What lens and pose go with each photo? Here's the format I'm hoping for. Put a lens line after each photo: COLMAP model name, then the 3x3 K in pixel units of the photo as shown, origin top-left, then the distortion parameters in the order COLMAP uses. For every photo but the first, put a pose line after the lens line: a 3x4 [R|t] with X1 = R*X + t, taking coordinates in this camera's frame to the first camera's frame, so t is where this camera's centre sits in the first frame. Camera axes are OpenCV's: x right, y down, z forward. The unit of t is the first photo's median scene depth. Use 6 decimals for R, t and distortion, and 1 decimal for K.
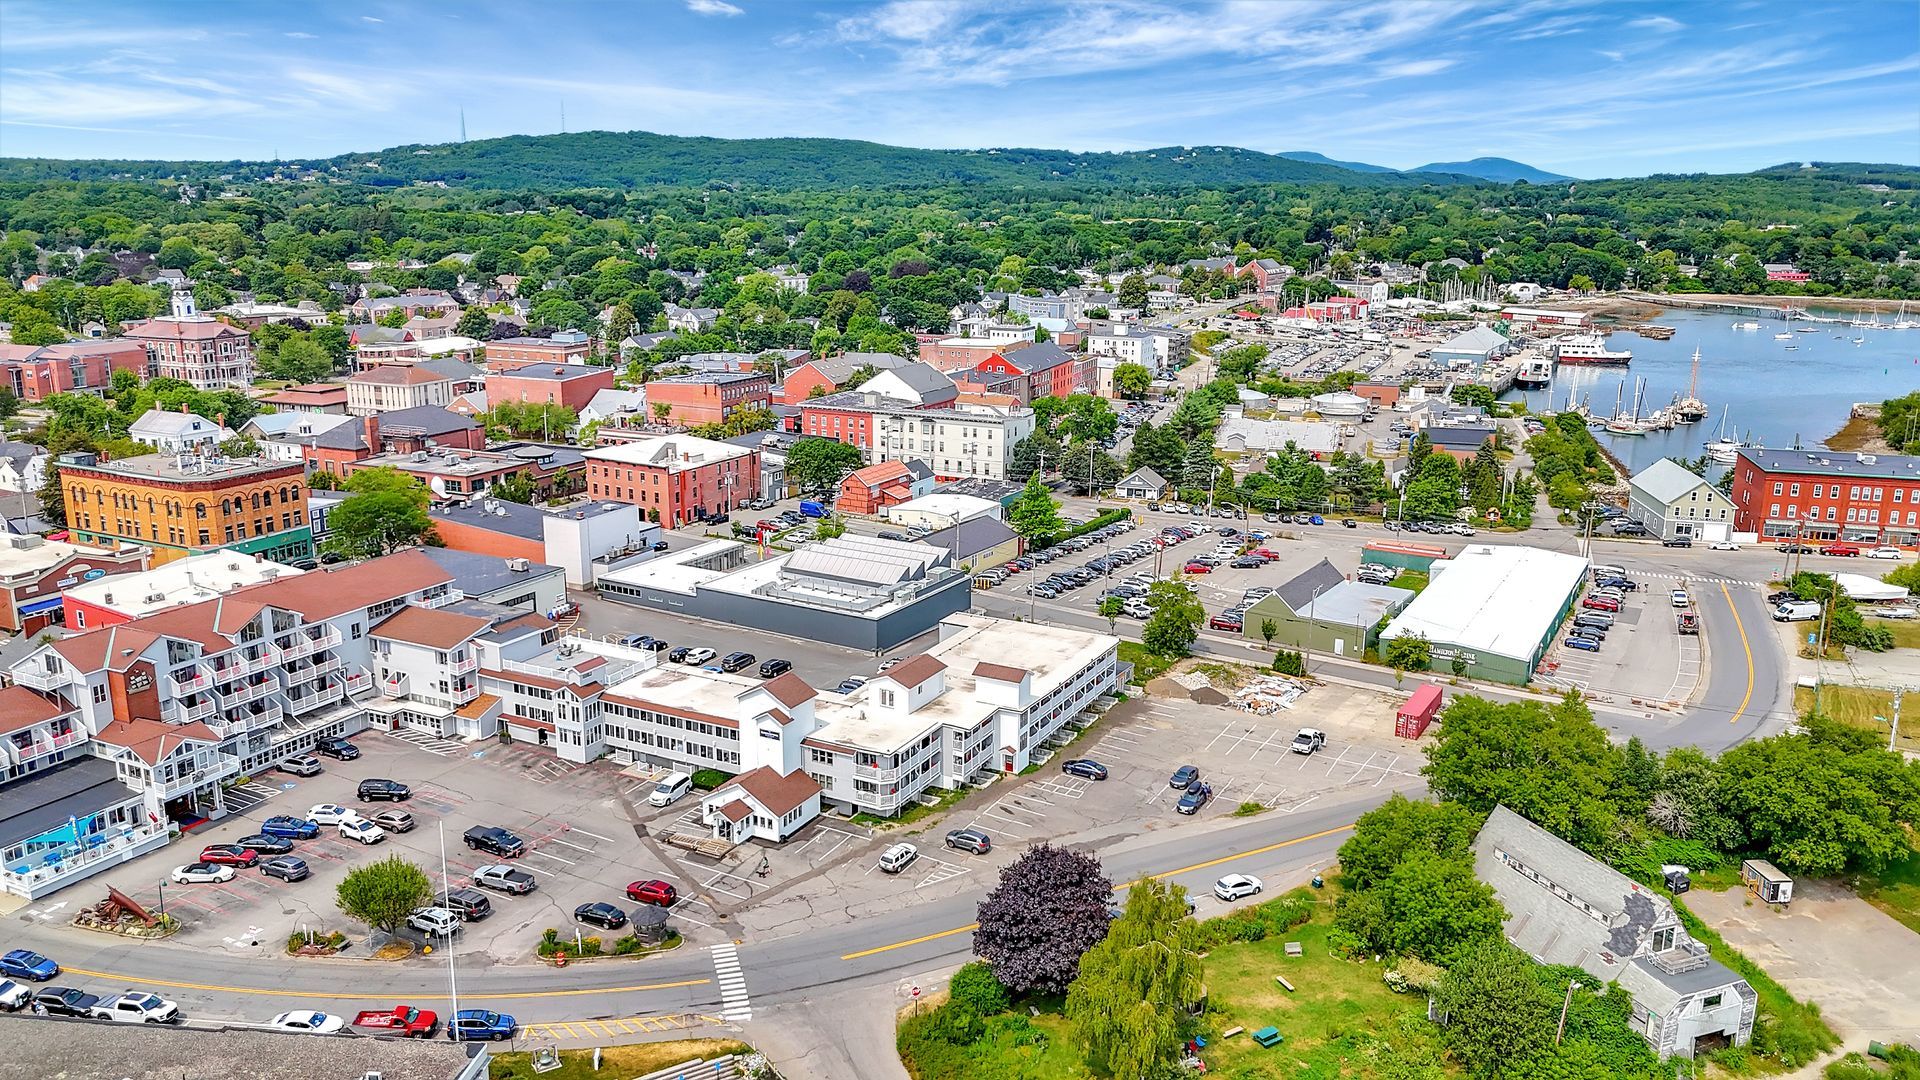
lens RADIAL K [[1405.7, 0, 963.0], [0, 1405.7, 535.4], [0, 0, 1]] dist [0.071191, -0.080369]
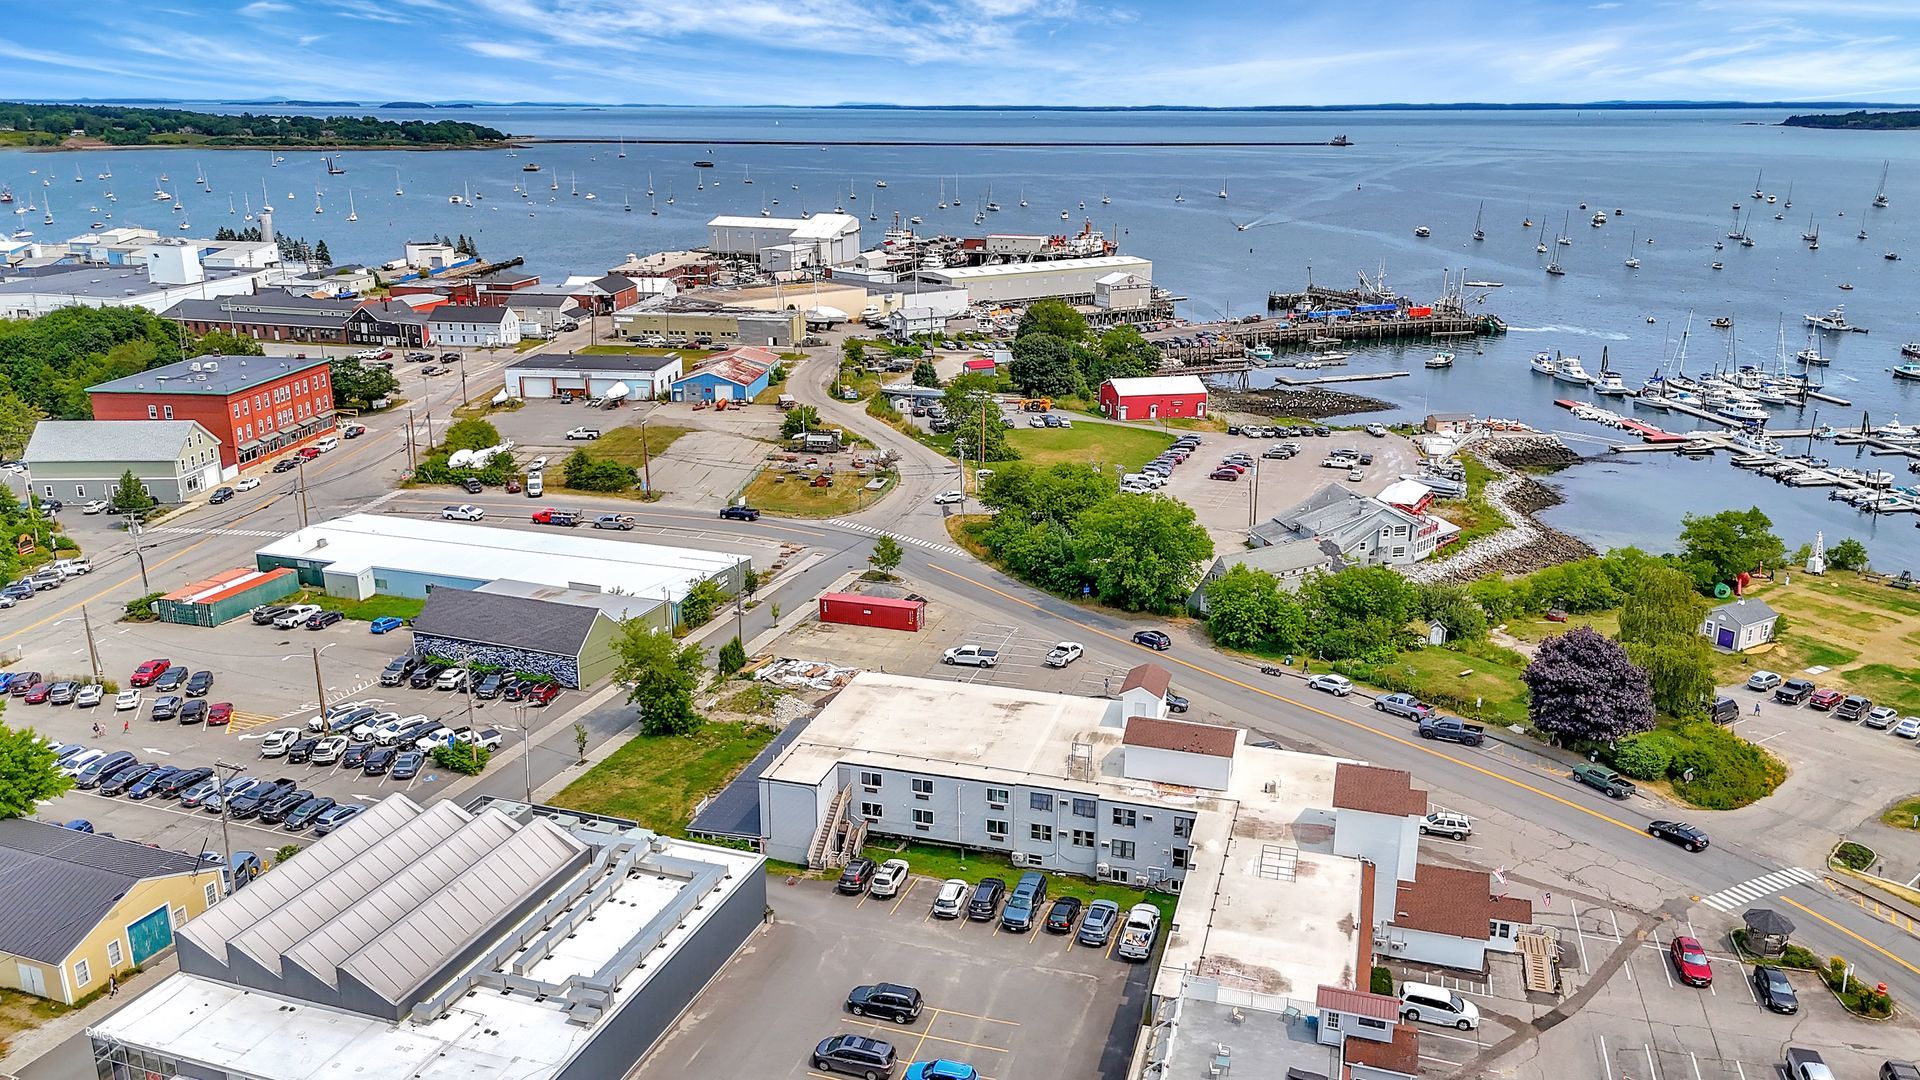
lens RADIAL K [[1417.9, 0, 973.2], [0, 1417.9, 536.9], [0, 0, 1]] dist [0.092012, -0.108877]
pose [[-0.201244, -0.286983, 0.936558, -0.660641], [0.219728, 0.918528, 0.328672, -0.255434], [-0.954579, 0.271931, -0.121790, 1.132067]]
